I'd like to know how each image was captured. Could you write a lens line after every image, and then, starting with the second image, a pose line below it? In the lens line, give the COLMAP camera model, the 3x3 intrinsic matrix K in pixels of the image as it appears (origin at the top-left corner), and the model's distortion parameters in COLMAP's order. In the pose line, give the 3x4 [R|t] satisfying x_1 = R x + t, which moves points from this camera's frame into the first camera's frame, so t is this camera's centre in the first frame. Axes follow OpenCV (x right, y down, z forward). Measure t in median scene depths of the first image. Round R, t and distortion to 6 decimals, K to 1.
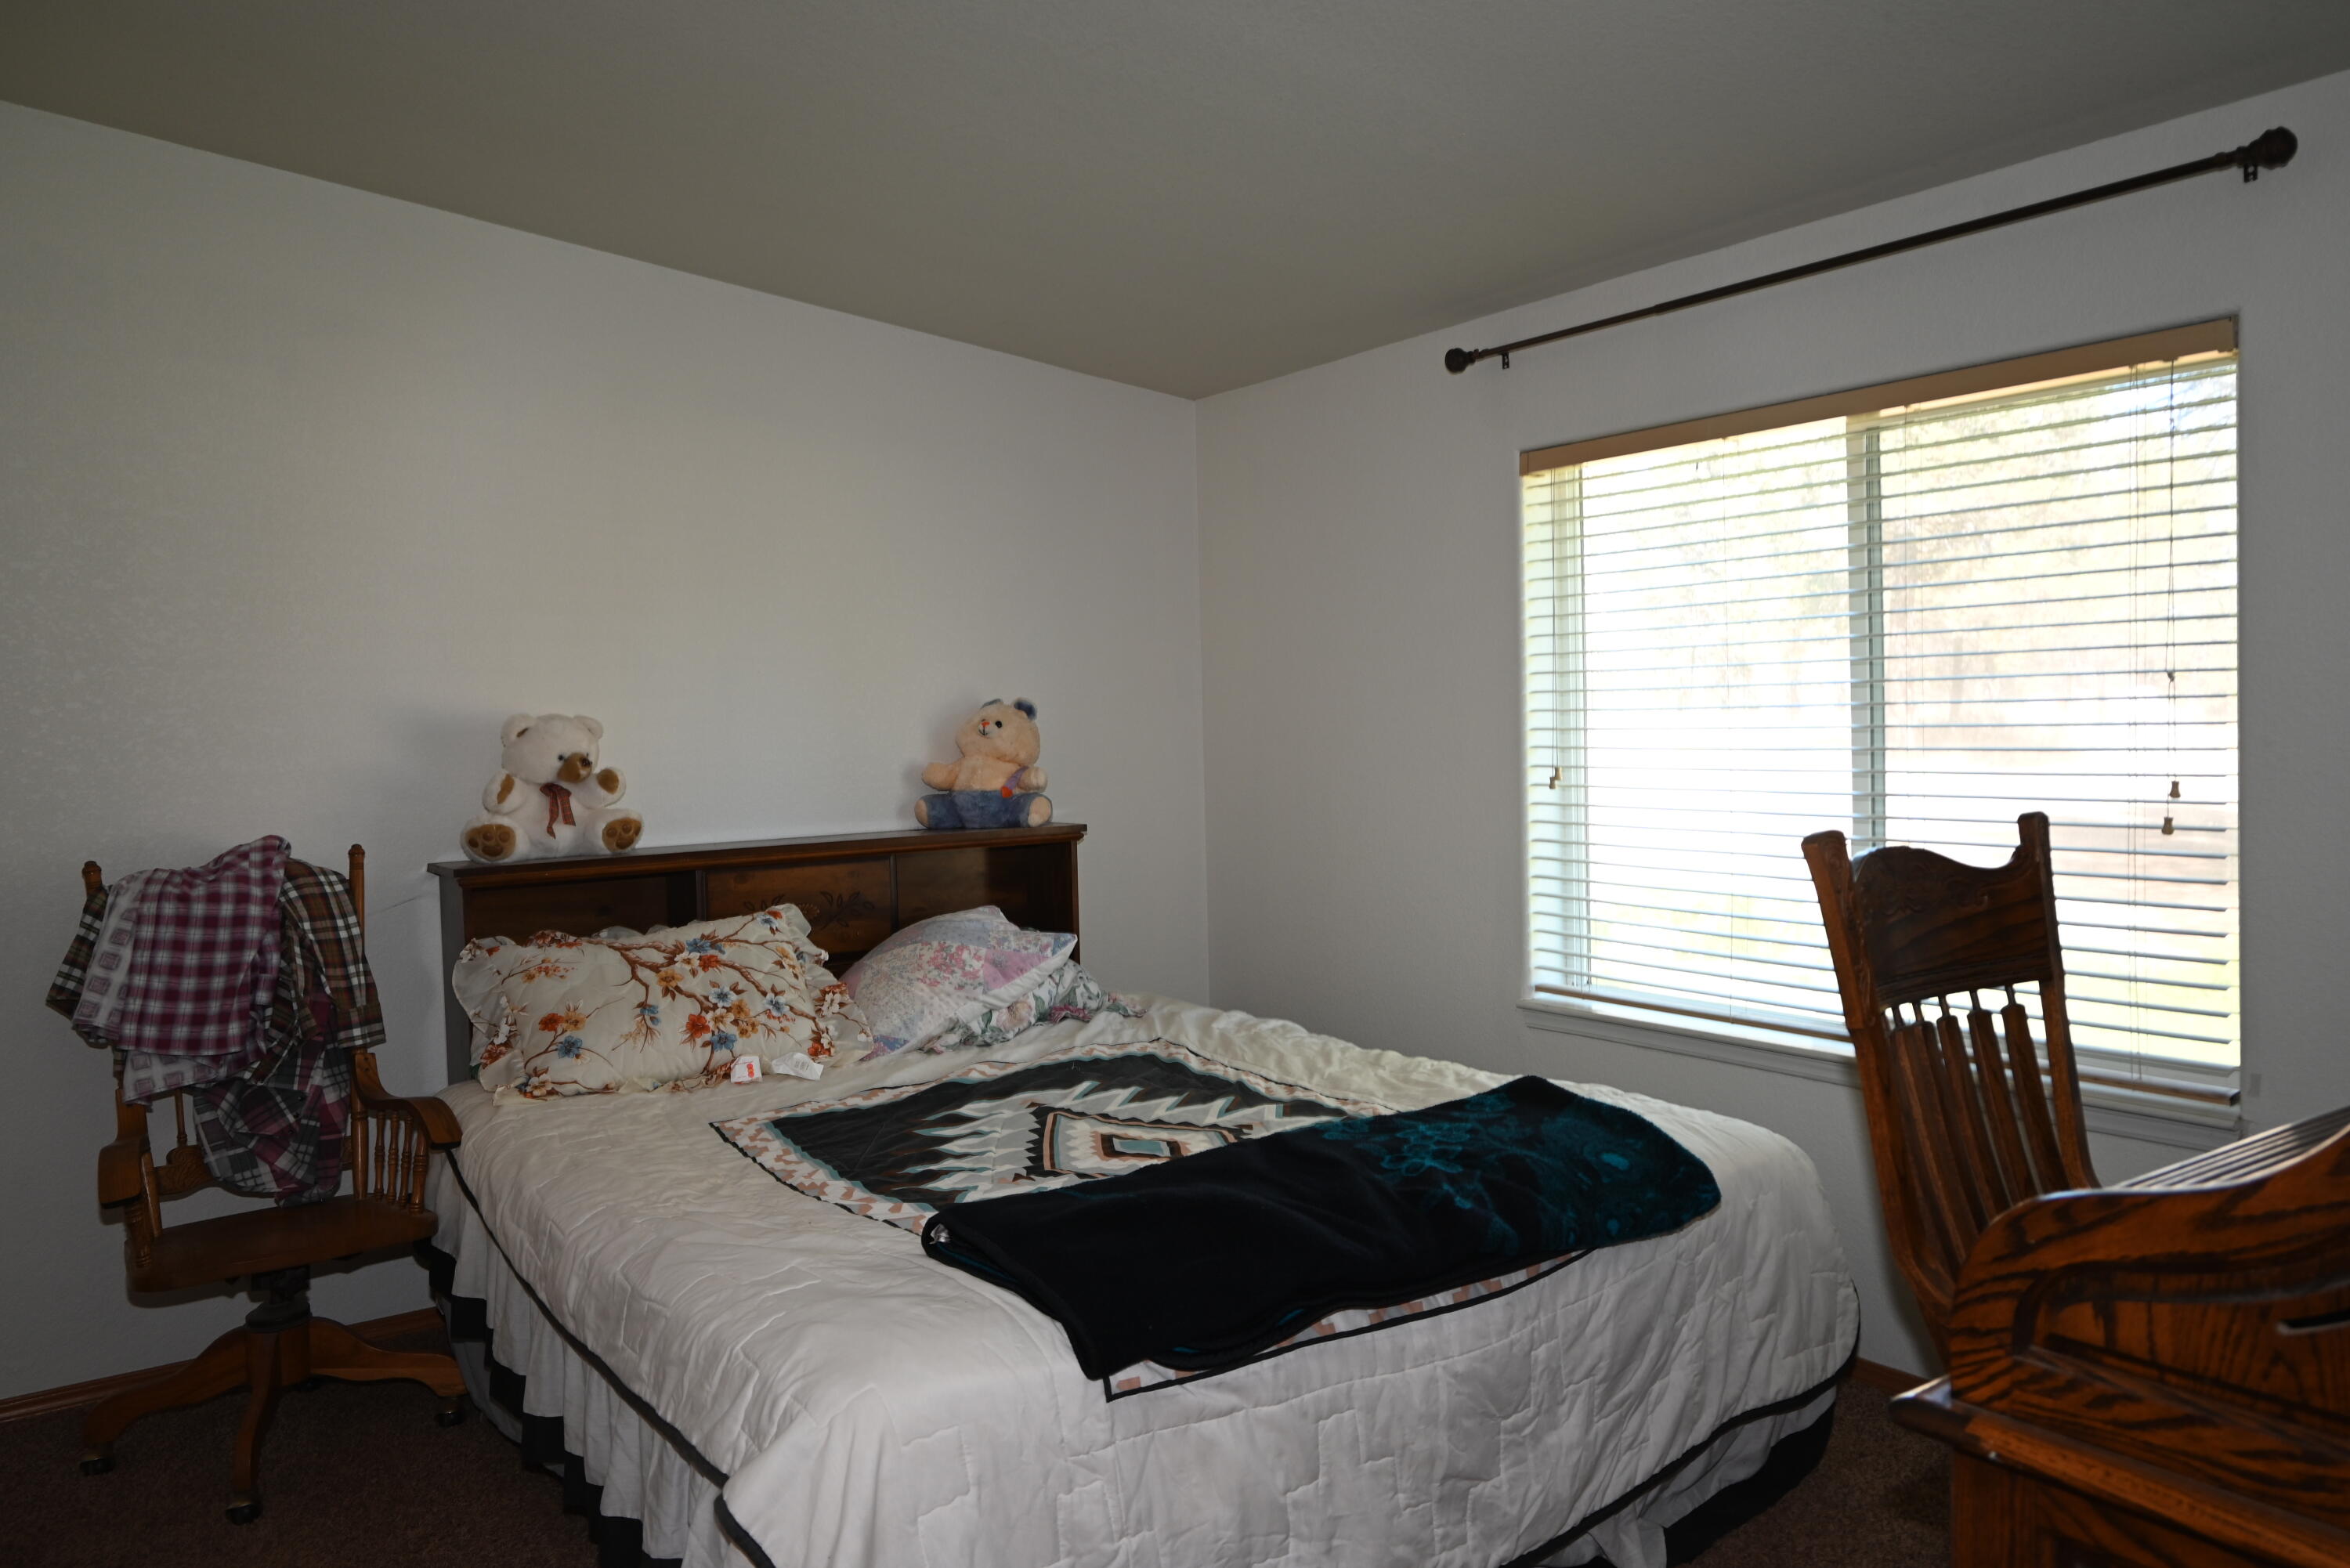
lens RADIAL K [[1689.1, 0, 1176.3], [0, 1689.1, 773.2], [0, 0, 1]] dist [-0.005475, -0.004352]
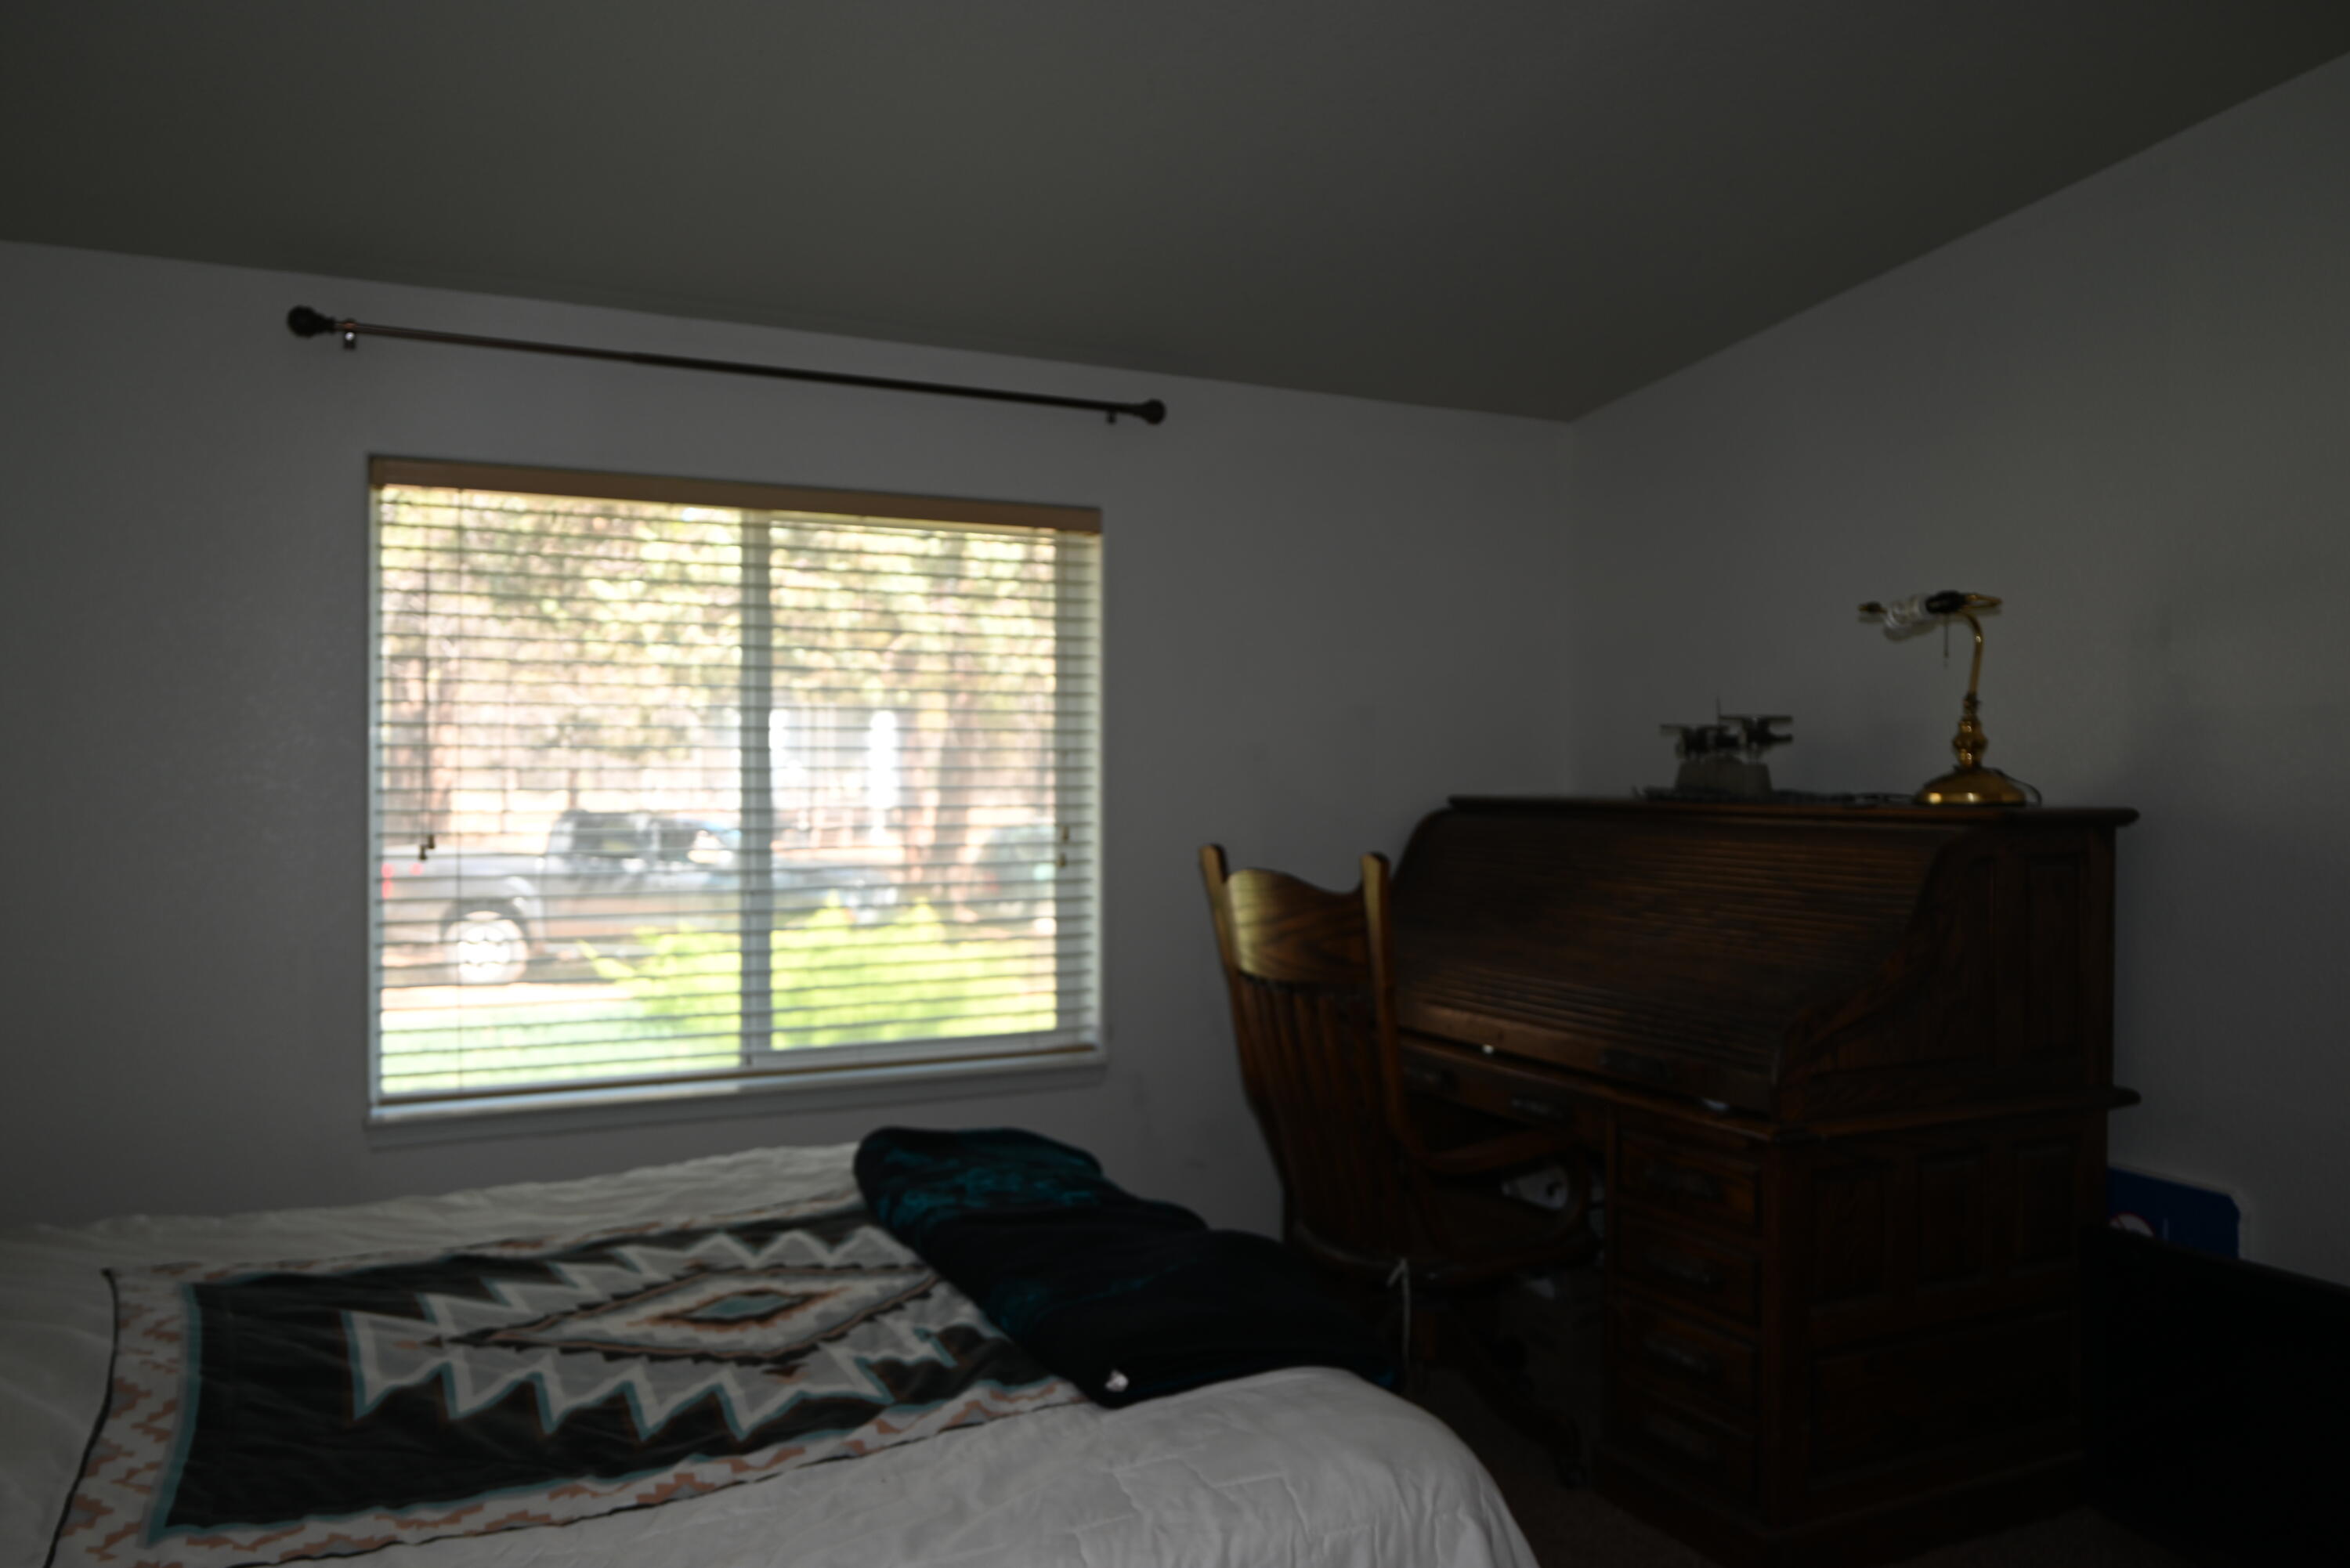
lens RADIAL K [[1614.1, 0, 1174.0], [0, 1614.1, 787.5], [0, 0, 1]] dist [0.066452, -0.000335]
pose [[0.189416, 0.019174, 0.981710, -0.594160], [0.033301, 0.999109, -0.025939, 0.008088], [-0.981332, 0.037605, 0.188609, 0.536396]]
